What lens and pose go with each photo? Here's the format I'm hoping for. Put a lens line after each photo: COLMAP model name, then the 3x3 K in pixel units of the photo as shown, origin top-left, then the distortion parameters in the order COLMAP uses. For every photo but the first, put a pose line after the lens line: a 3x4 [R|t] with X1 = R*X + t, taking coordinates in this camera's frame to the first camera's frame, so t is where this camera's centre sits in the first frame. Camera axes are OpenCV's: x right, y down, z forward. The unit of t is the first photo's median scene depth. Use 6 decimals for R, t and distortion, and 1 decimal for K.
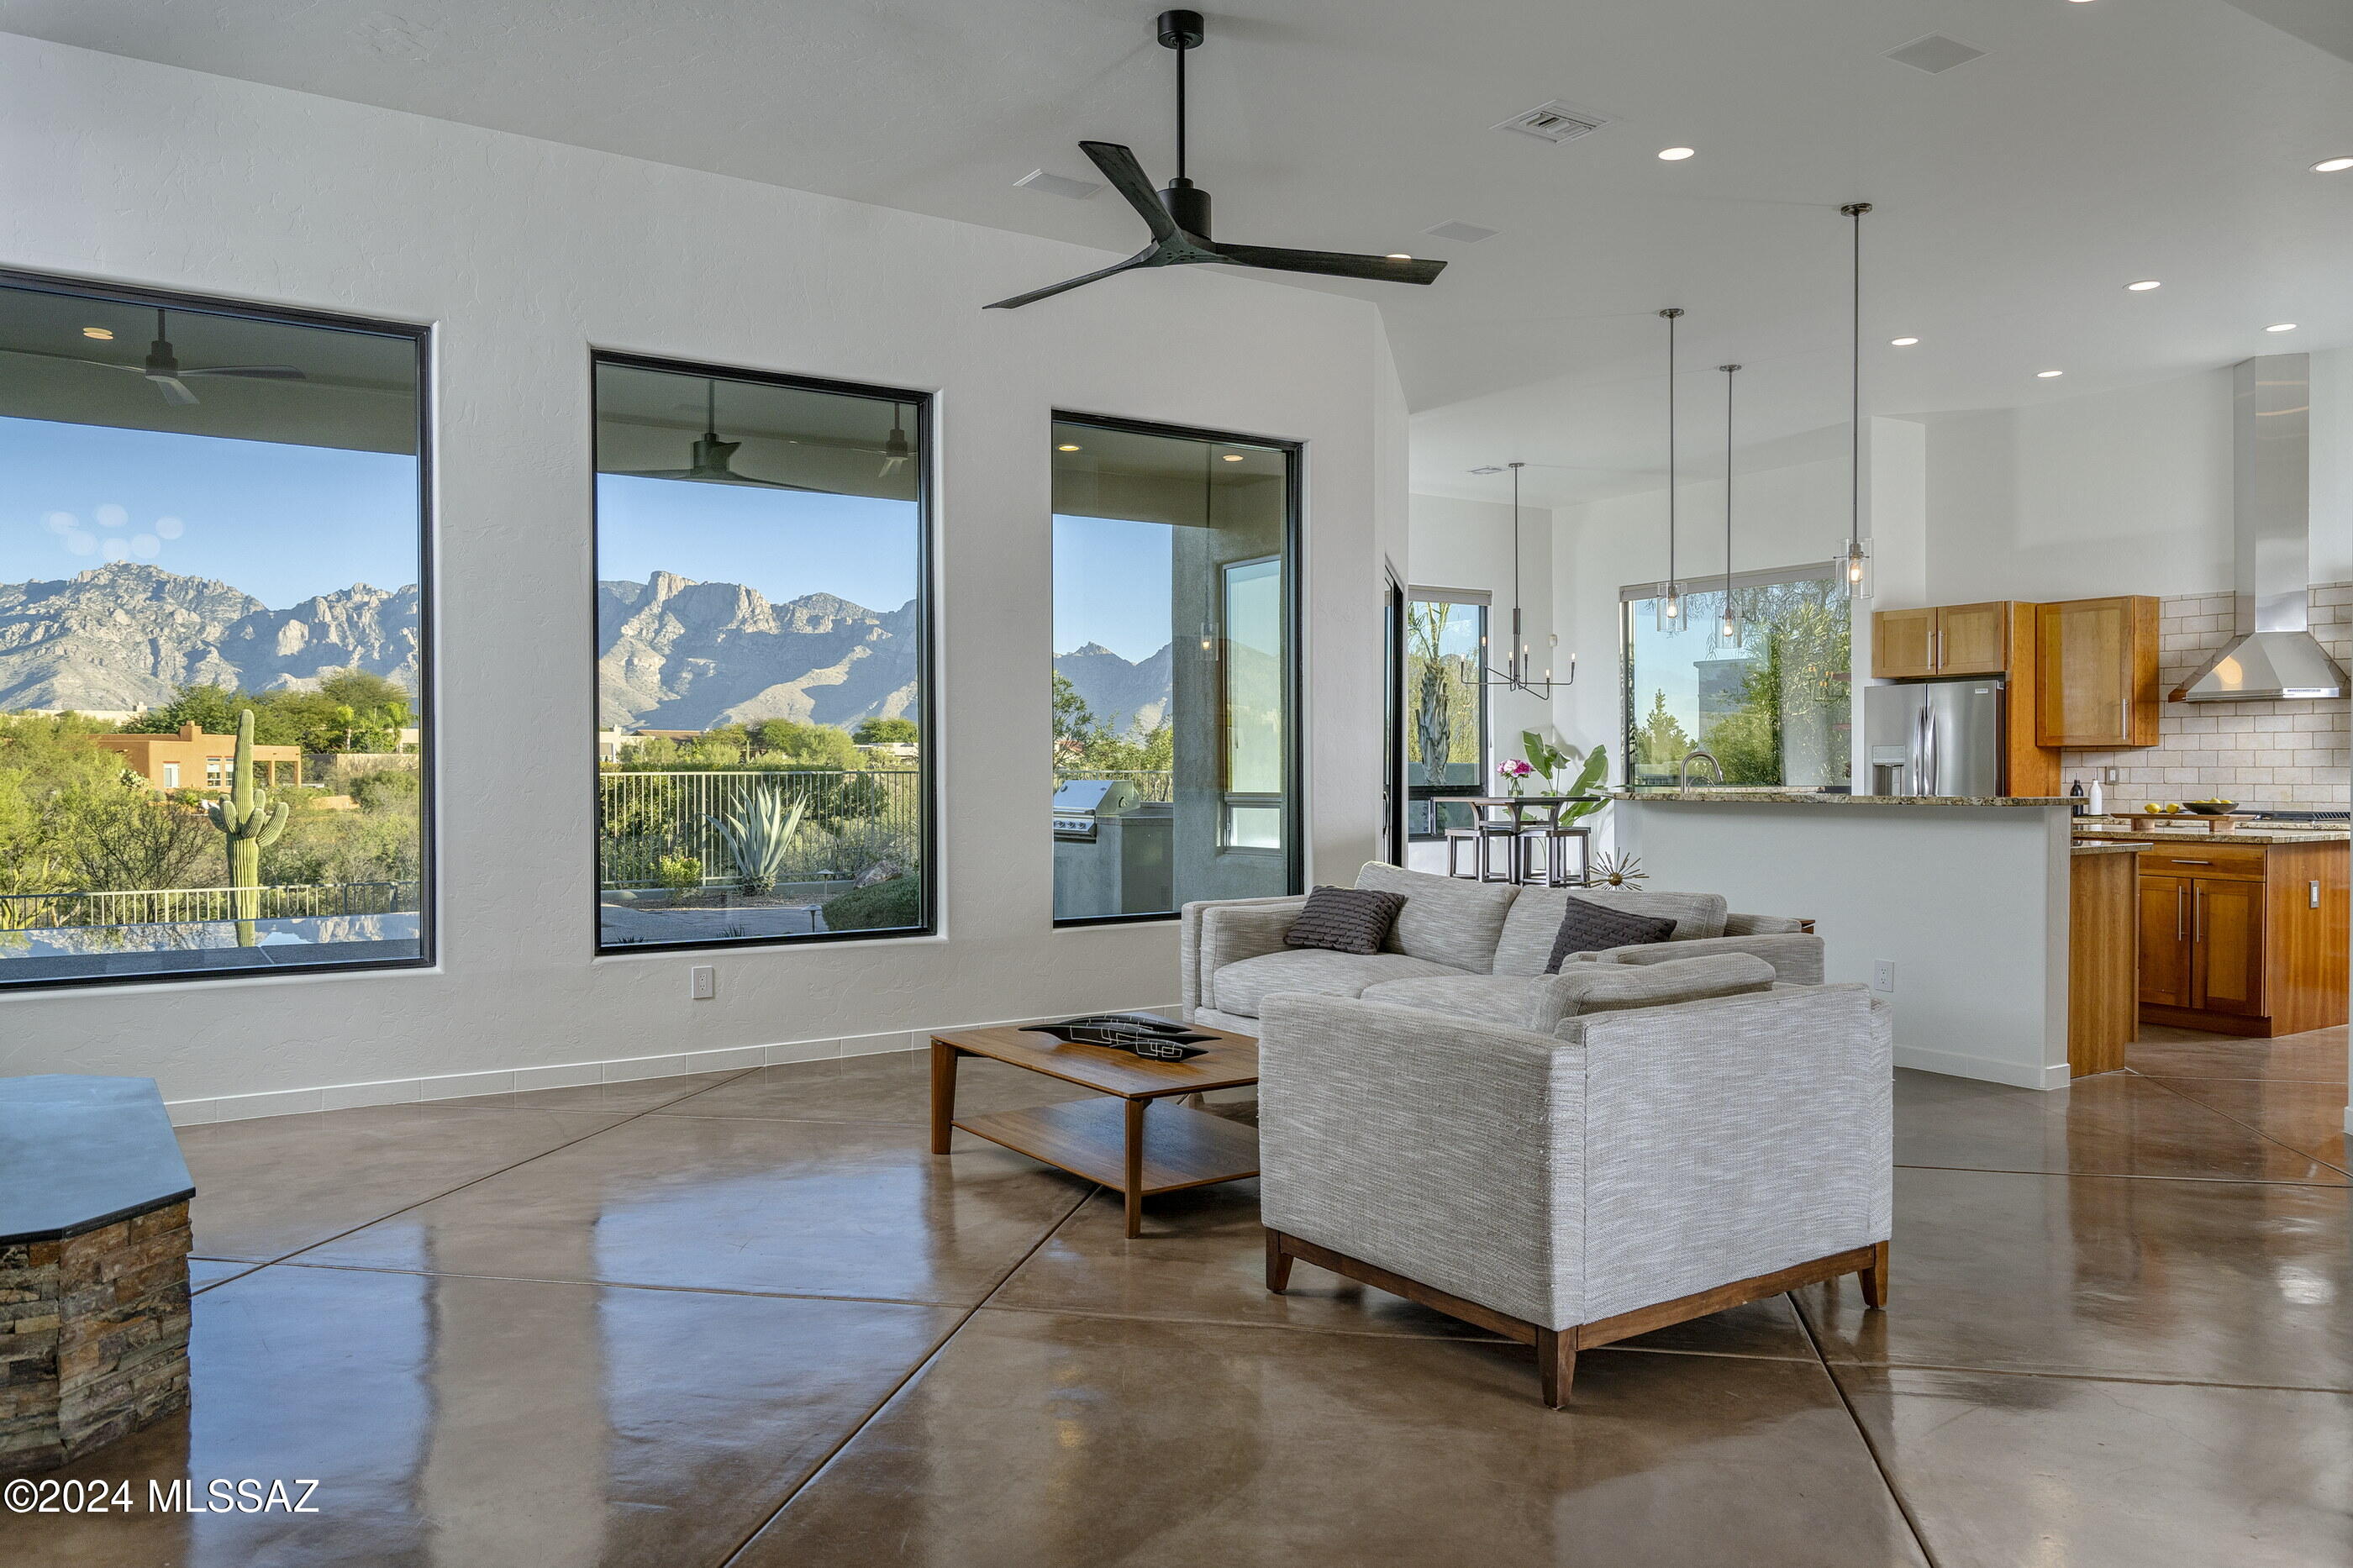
lens RADIAL K [[1694.7, 0, 1176.5], [0, 1694.7, 784.0], [0, 0, 1]] dist [0.005962, 0.001311]
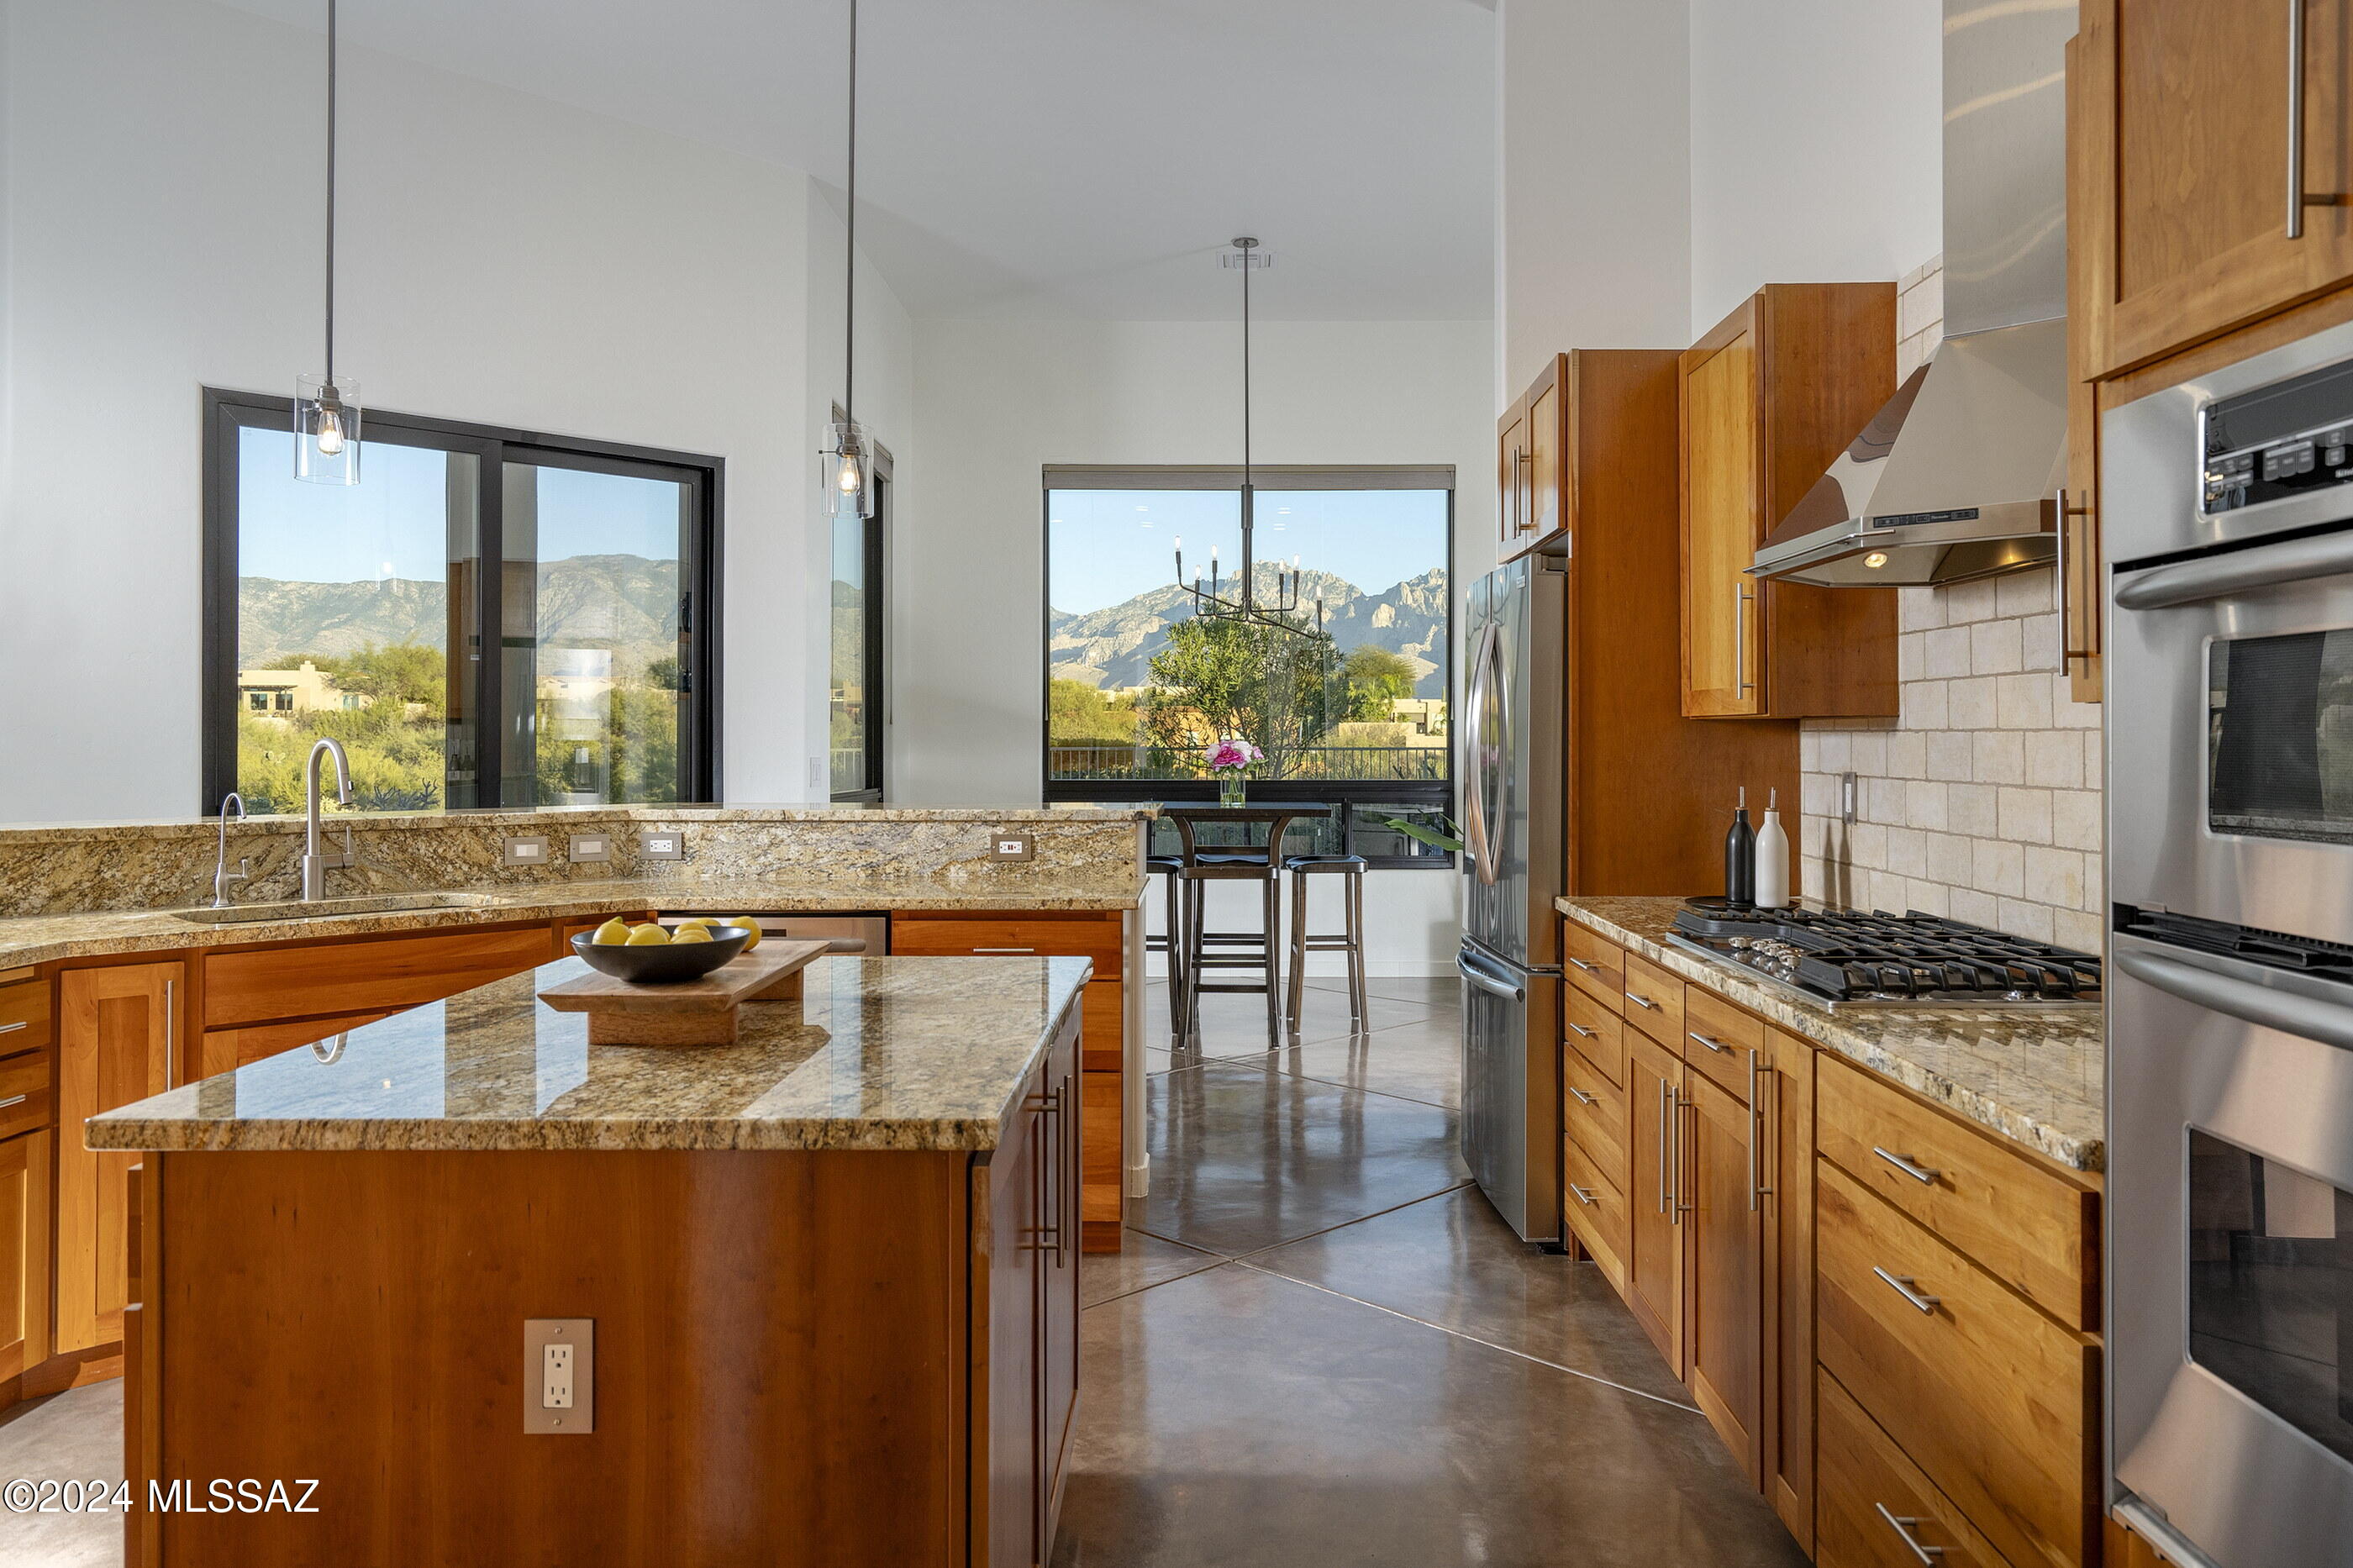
lens RADIAL K [[1679.6, 0, 1176.7], [0, 1679.6, 723.0], [0, 0, 1]] dist [-0.004978, -0.000402]
pose [[0.818097, -0.003808, -0.575068, 0.688284], [-0.005671, 0.999876, -0.014689, -0.016438], [0.575053, 0.015278, 0.817974, 0.679847]]
